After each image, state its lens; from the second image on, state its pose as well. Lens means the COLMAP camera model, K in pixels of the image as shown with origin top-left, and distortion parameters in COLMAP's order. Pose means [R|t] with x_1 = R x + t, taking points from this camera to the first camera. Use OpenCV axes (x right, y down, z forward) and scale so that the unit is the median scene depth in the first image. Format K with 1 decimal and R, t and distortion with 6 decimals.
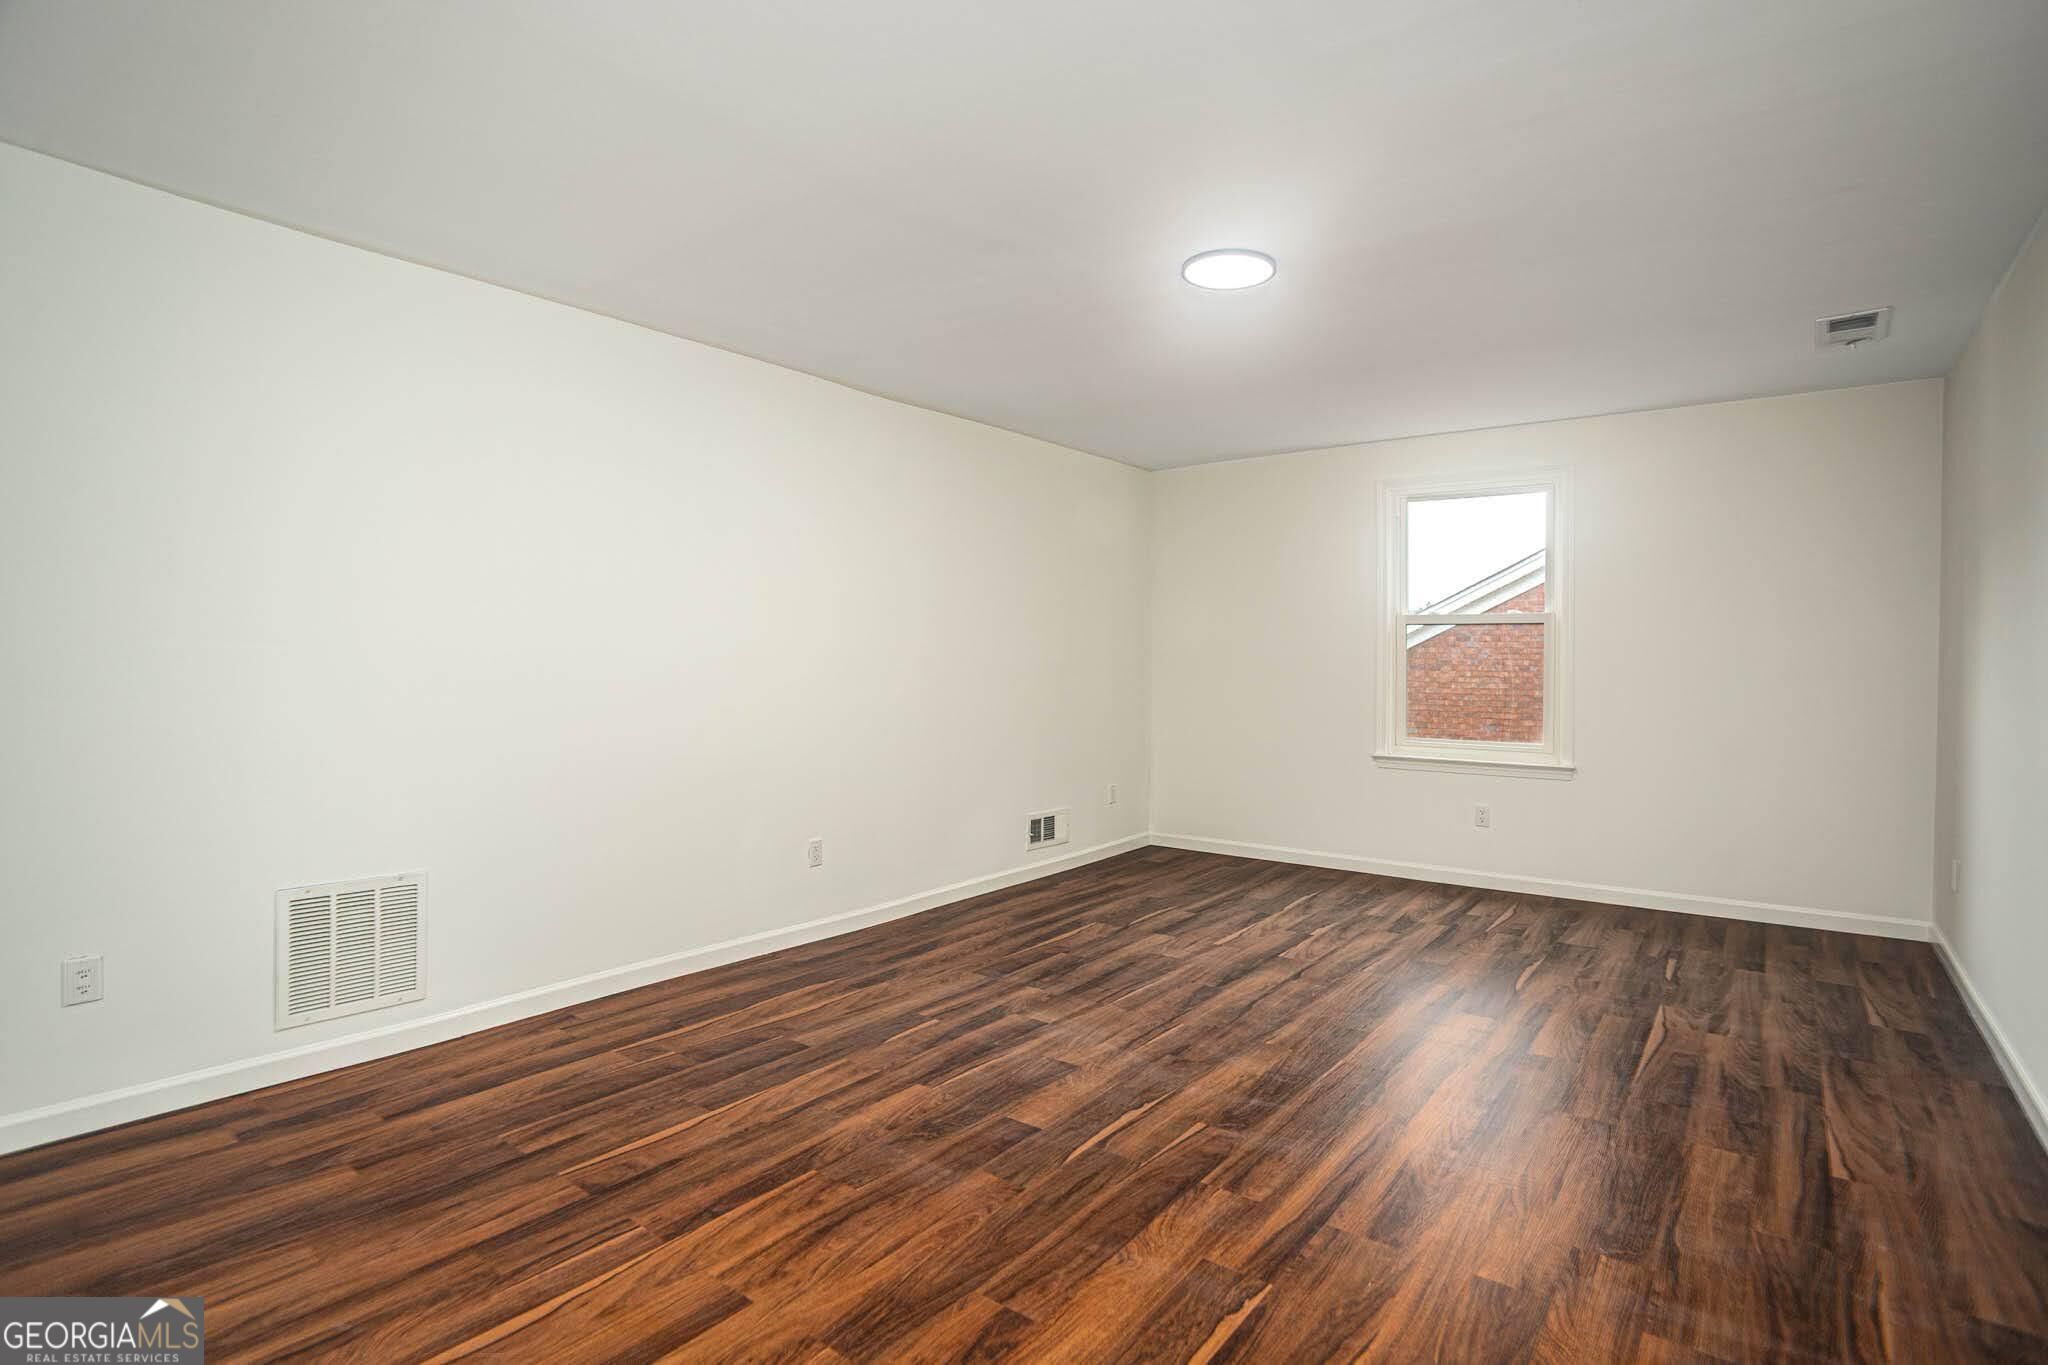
lens RADIAL K [[1015.8, 0, 1026.0], [0, 1015.8, 658.0], [0, 0, 1]] dist [-0.074493, 0.024842]
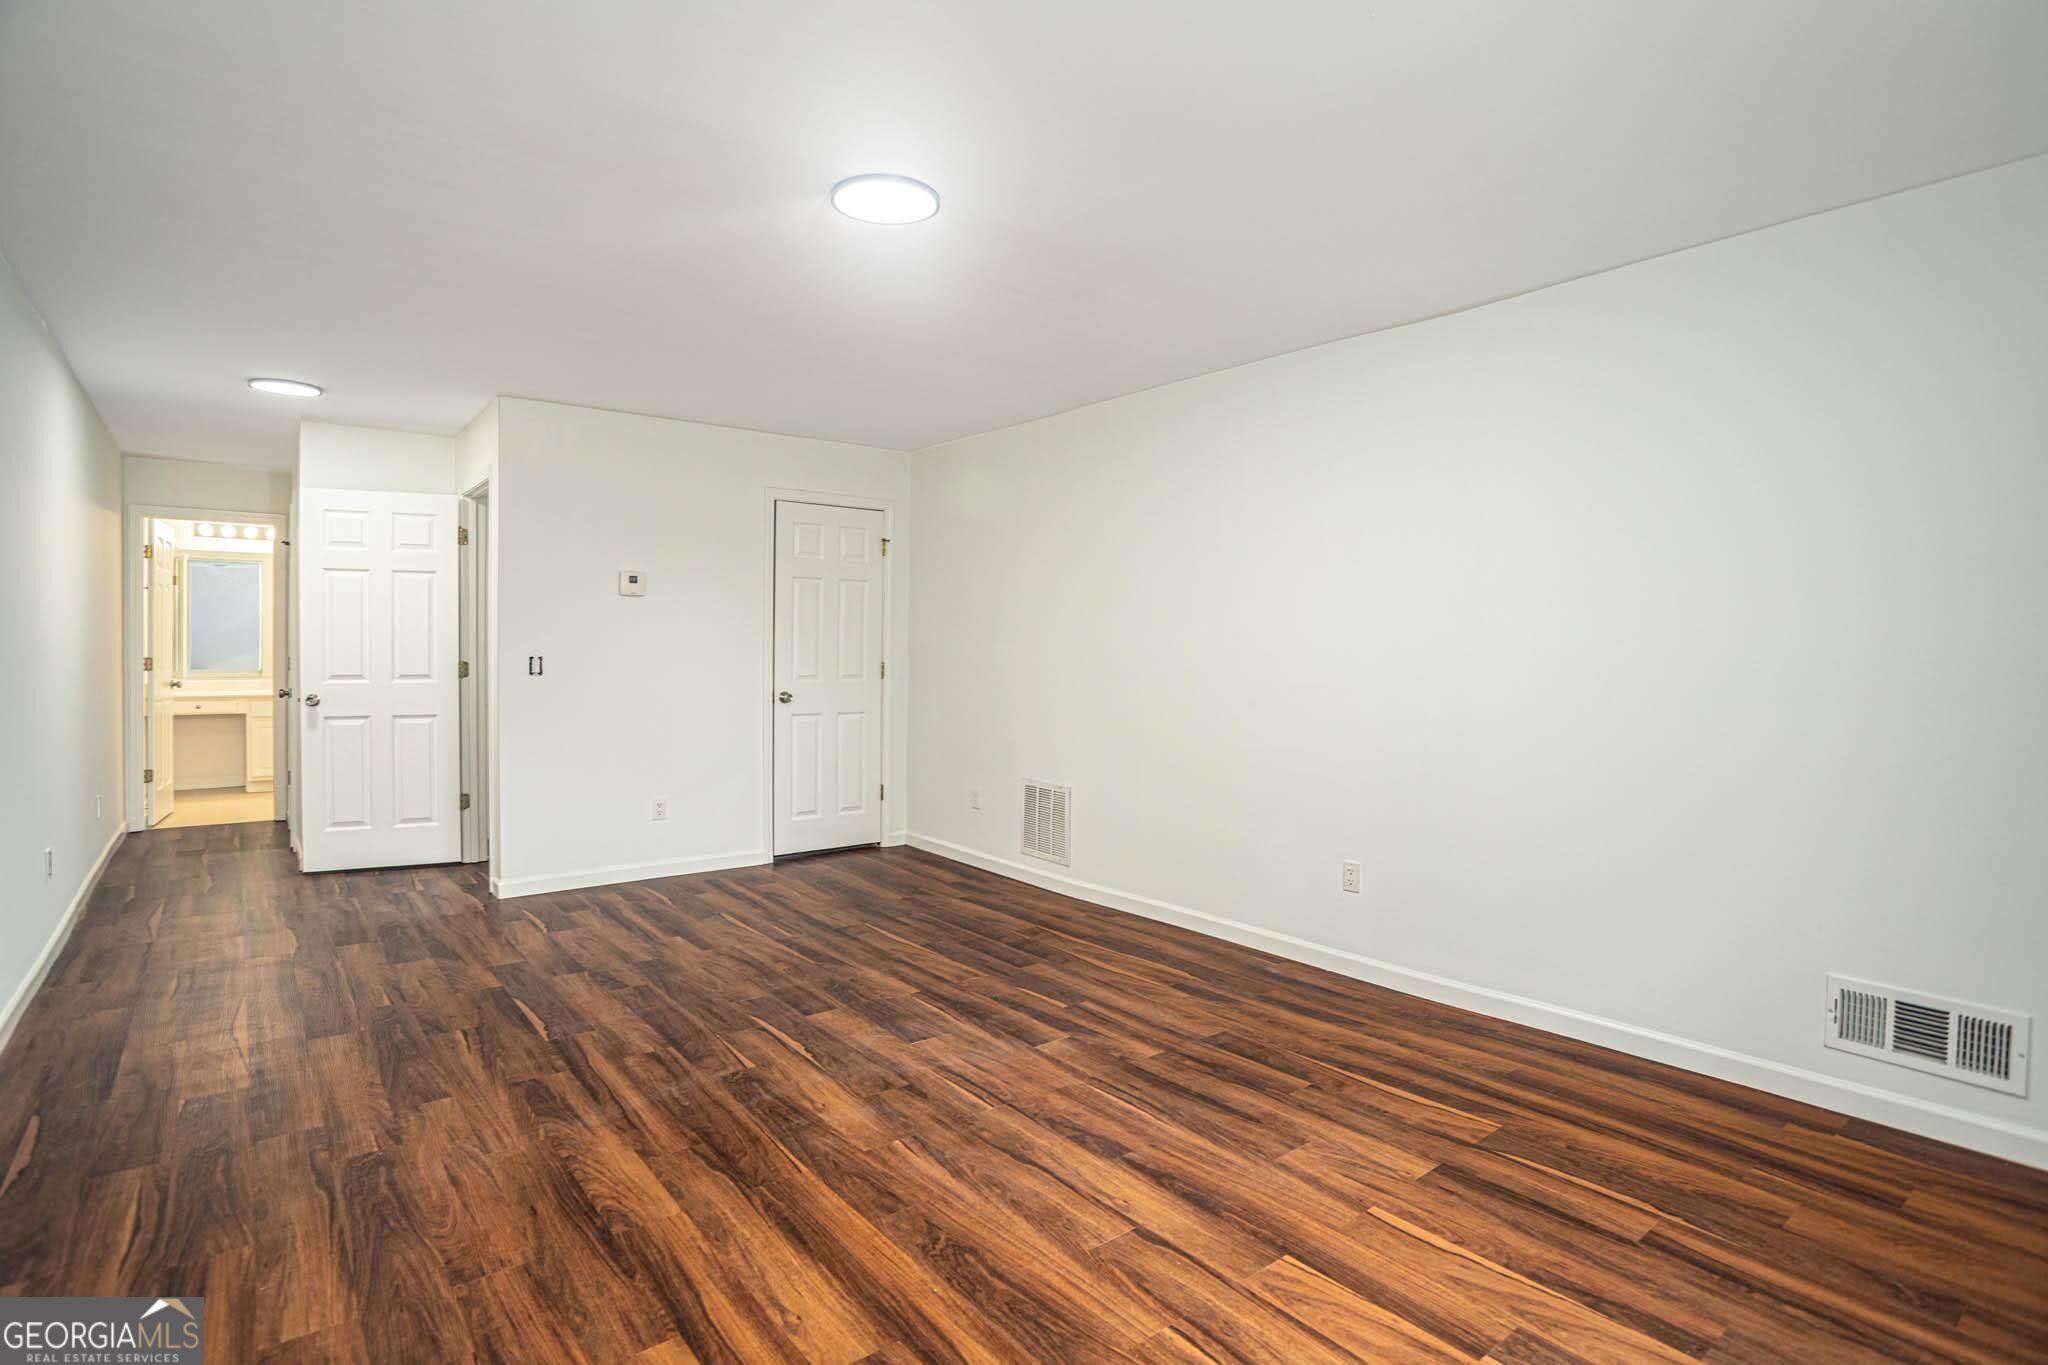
lens RADIAL K [[1015.8, 0, 1026.0], [0, 1015.8, 658.0], [0, 0, 1]] dist [-0.074493, 0.024842]
pose [[-0.239457, -0.001116, -0.970906, 1.009805], [-0.008279, 0.999965, 0.000893, 0.005845], [0.970872, 0.008251, -0.239458, 1.328144]]
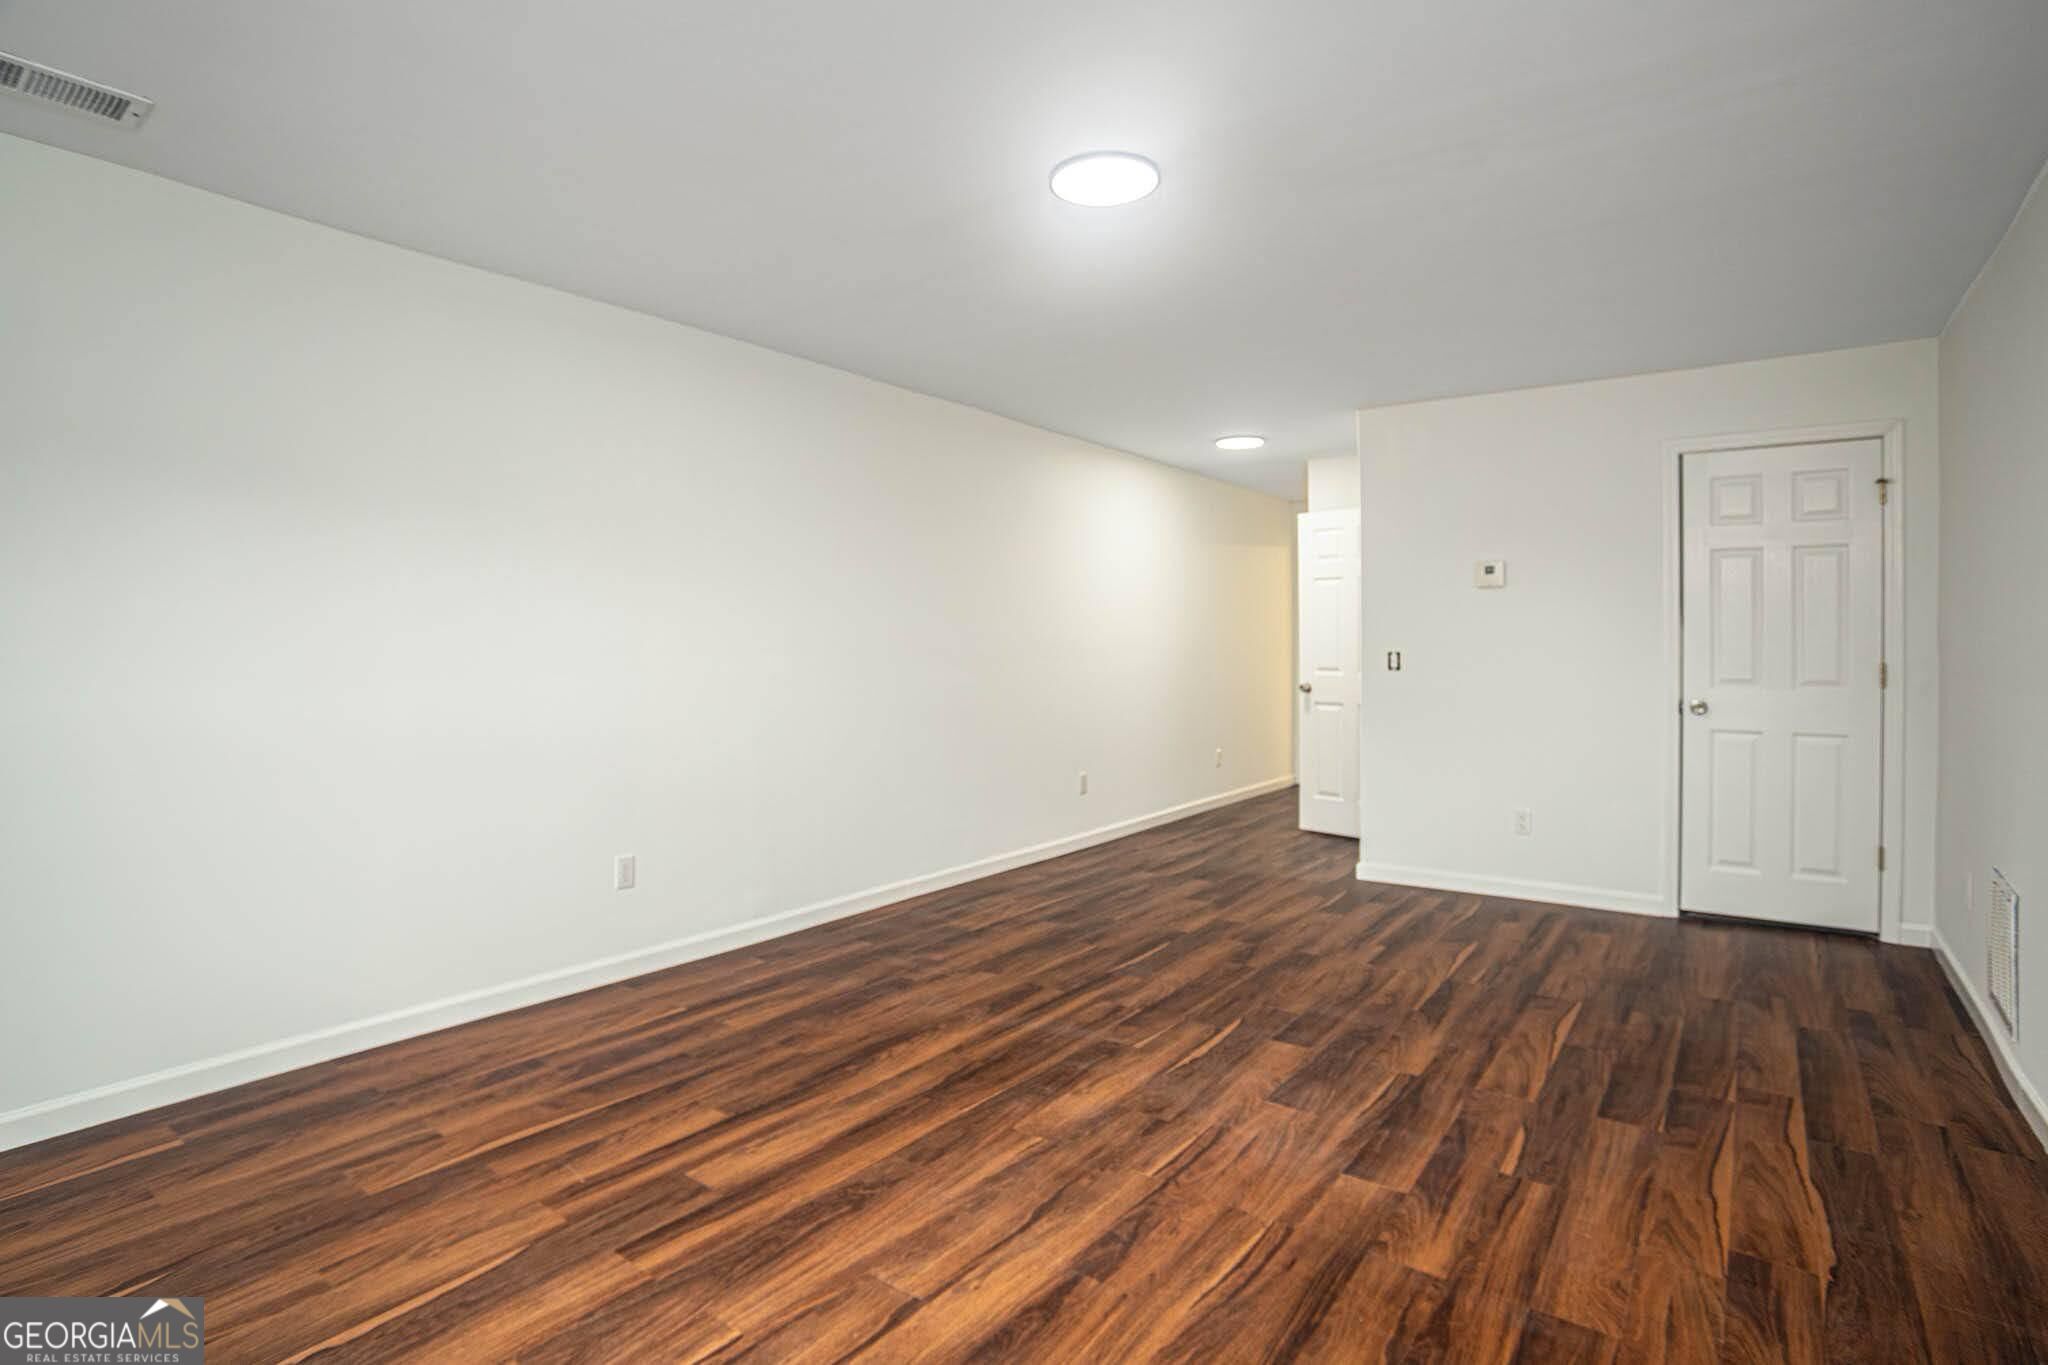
lens RADIAL K [[1015.8, 0, 1026.0], [0, 1015.8, 658.0], [0, 0, 1]] dist [-0.074493, 0.024842]
pose [[-0.999848, -0.007216, -0.015880, 0.277001], [-0.007421, 0.999889, 0.012926, 0.003668], [0.015785, 0.013042, -0.999790, 1.831749]]
